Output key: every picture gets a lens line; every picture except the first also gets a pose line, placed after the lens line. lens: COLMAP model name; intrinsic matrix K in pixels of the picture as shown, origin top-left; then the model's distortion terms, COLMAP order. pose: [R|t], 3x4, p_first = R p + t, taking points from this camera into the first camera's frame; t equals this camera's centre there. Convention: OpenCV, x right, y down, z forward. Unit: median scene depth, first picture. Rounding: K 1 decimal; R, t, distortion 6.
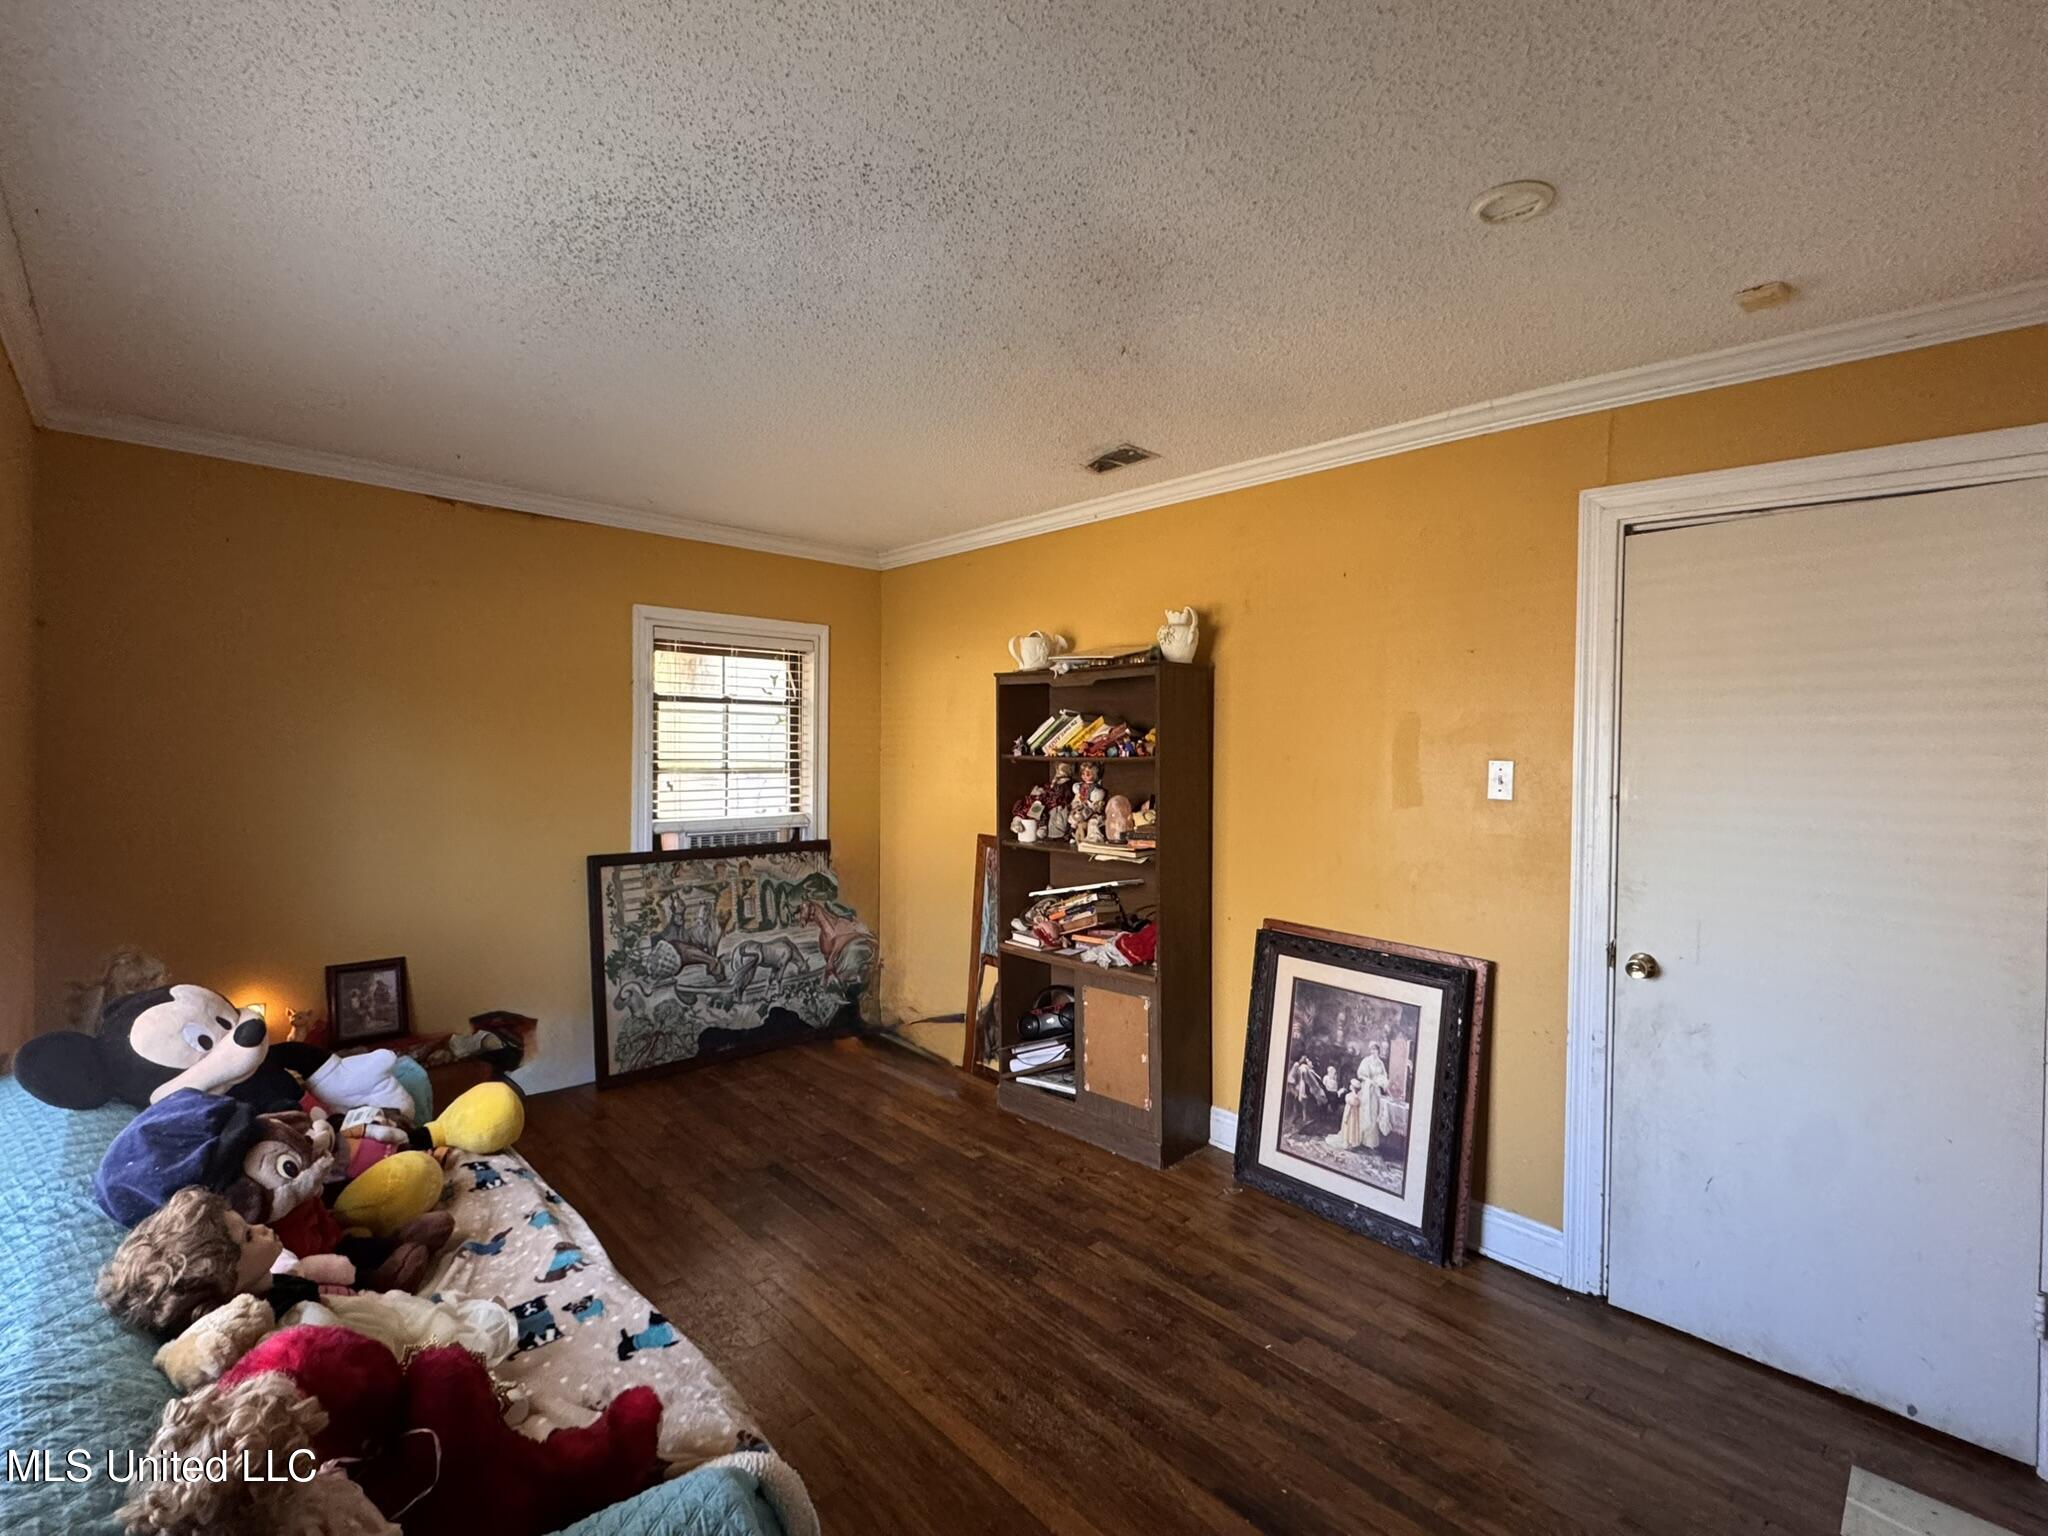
lens RADIAL K [[904.3, 0, 1012.0], [0, 904.3, 767.3], [0, 0, 1]] dist [-0.003249, 0.000610]
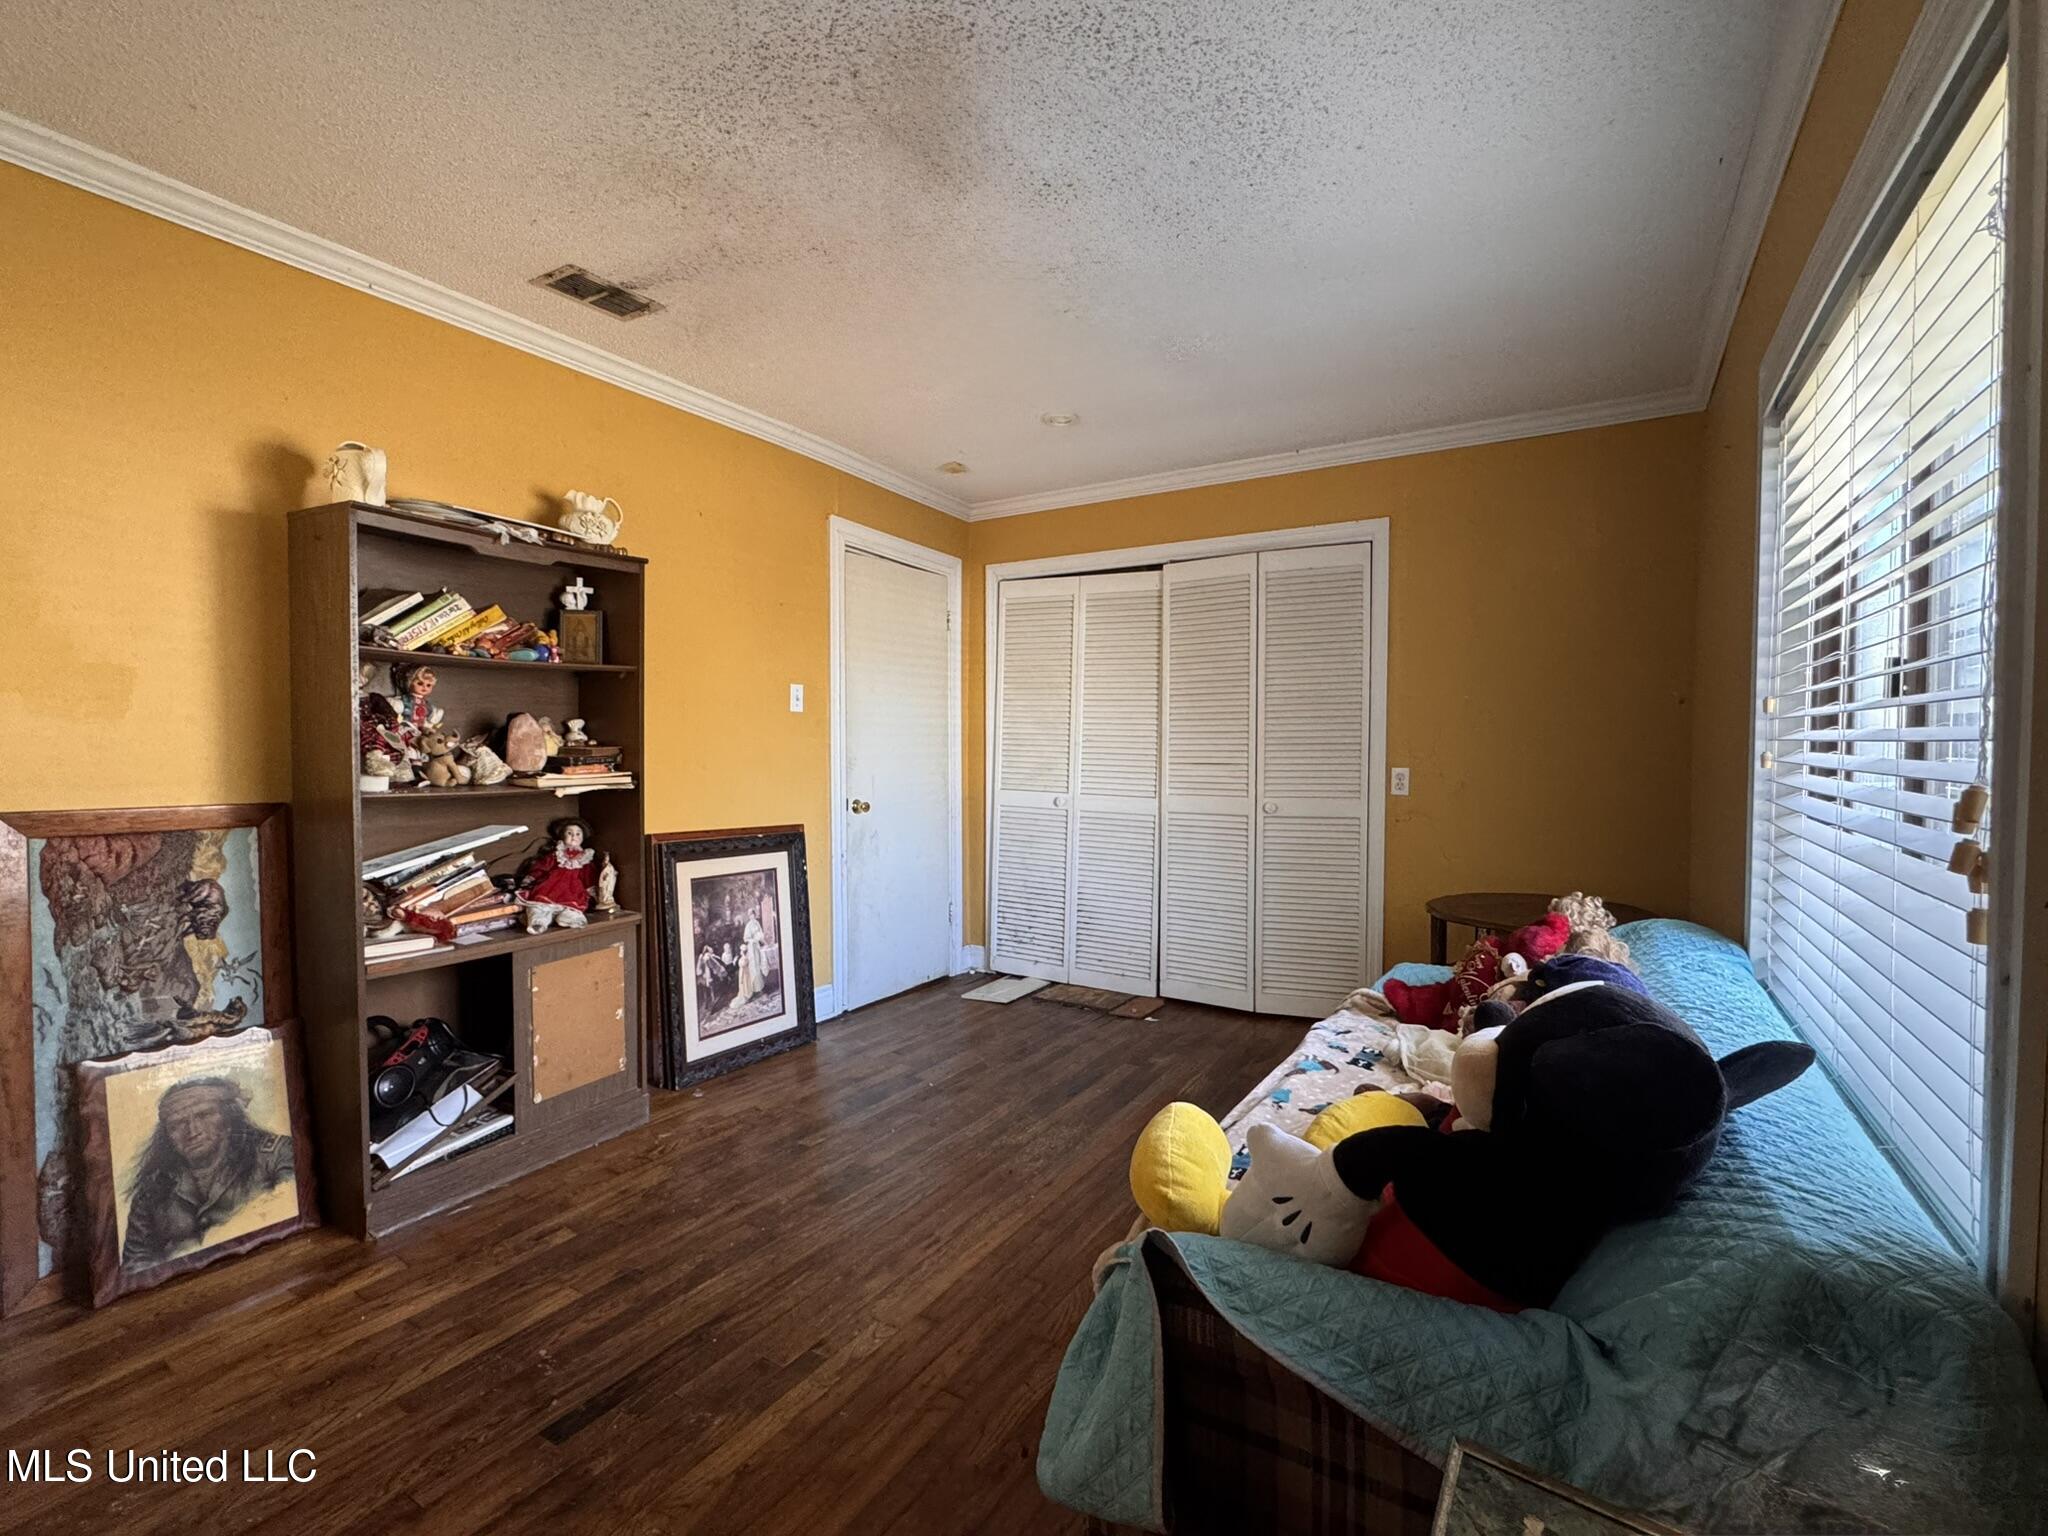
lens RADIAL K [[904.3, 0, 1014.4], [0, 904.3, 767.8], [0, 0, 1]] dist [-0.003249, 0.000610]
pose [[-0.246138, -0.048682, 0.968011, -0.859319], [0.005549, 0.998651, 0.051634, 0.048106], [-0.969219, 0.018081, -0.245536, 0.931523]]
